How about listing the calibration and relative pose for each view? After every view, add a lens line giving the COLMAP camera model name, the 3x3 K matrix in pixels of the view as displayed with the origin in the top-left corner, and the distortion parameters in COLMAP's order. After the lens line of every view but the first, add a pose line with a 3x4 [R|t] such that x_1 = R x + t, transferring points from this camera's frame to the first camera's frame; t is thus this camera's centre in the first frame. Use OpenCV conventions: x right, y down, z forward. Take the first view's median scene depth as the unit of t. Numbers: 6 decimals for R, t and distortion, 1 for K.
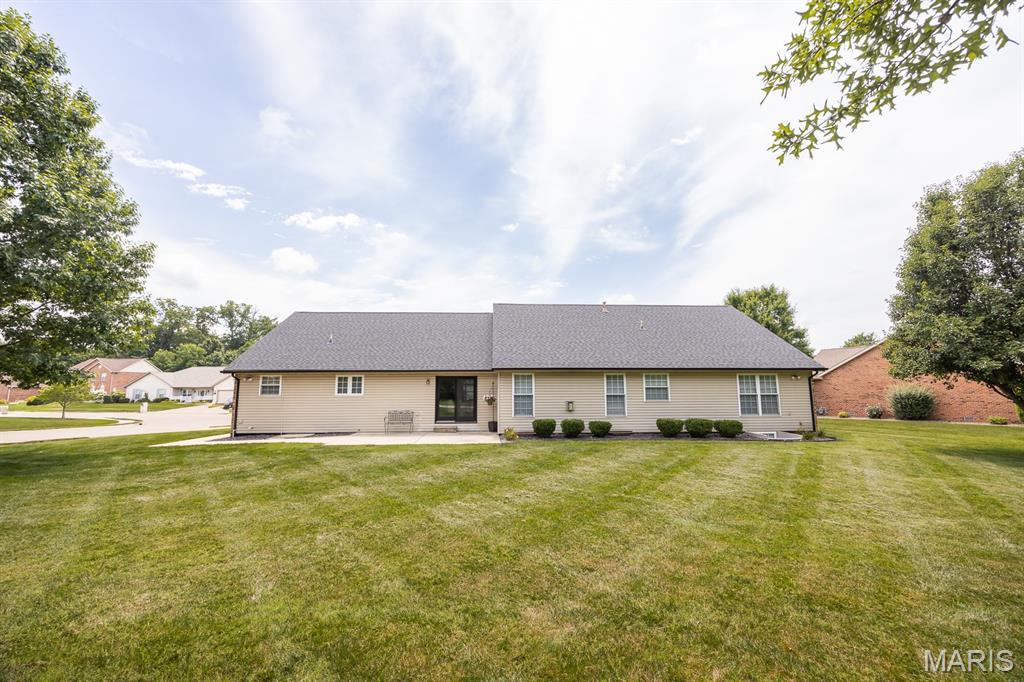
lens RADIAL K [[396.2, 0, 512.0], [0, 396.2, 341.0], [0, 0, 1]] dist [0.000273, 0.000267]
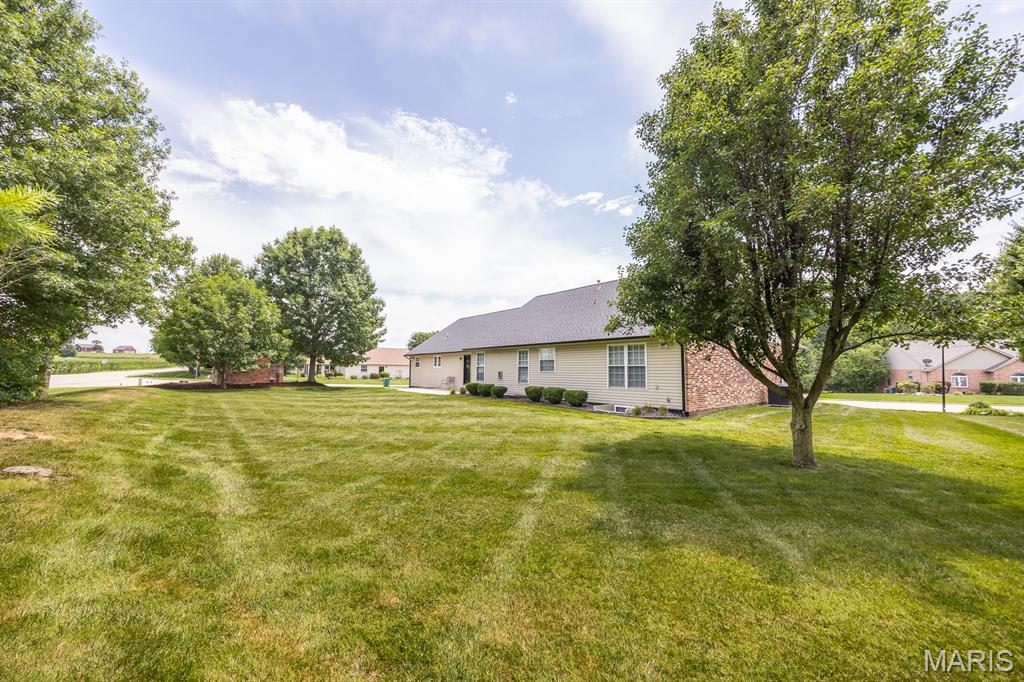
lens RADIAL K [[396.2, 0, 512.0], [0, 396.2, 341.0], [0, 0, 1]] dist [0.000273, 0.000267]
pose [[0.565045, -0.055445, -0.823195, 1.246619], [0.102363, 0.994742, 0.003263, 0.046884], [0.818686, -0.086109, 0.567749, 0.264223]]
